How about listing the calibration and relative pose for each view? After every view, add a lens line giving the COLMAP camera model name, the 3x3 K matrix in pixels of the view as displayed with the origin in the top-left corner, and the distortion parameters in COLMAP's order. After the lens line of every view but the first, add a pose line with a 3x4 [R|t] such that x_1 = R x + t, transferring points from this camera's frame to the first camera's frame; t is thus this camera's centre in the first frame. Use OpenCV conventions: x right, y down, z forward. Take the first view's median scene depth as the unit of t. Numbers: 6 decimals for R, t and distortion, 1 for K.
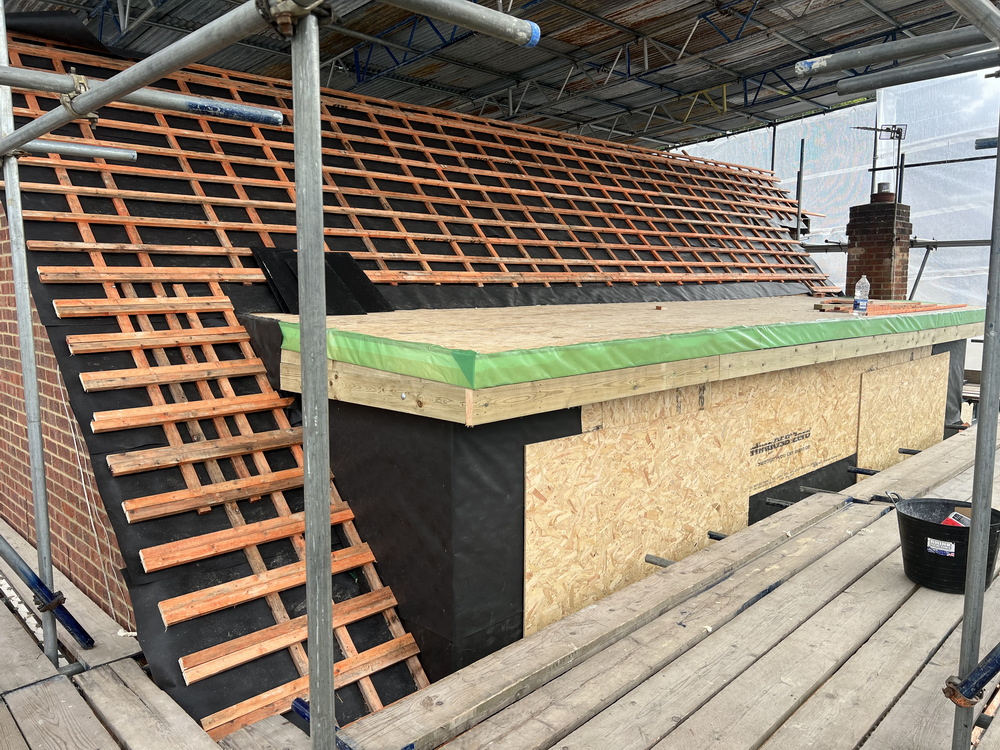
lens RADIAL K [[743.8, 0, 495.7], [0, 743.8, 379.7], [0, 0, 1]] dist [0.043292, -0.050164]
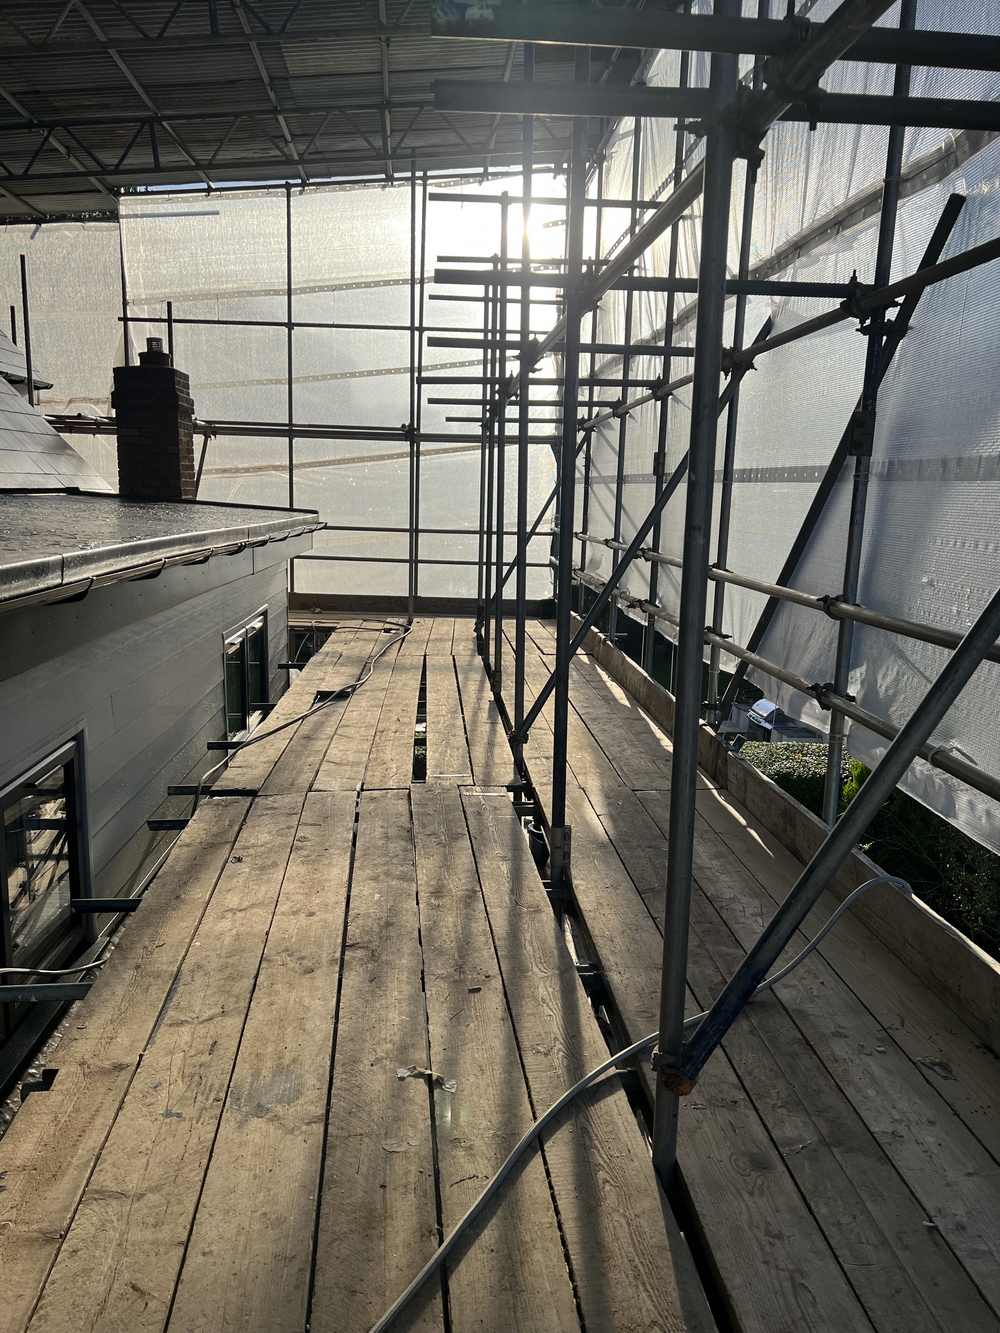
lens RADIAL K [[991.4, 0, 492.7], [0, 991.4, 680.6], [0, 0, 1]] dist [0.043292, -0.050164]
pose [[0.653742, -0.122580, 0.746723, -0.028554], [0.071098, 0.992377, 0.100661, -0.009392], [-0.753370, -0.012716, 0.657473, 0.124016]]
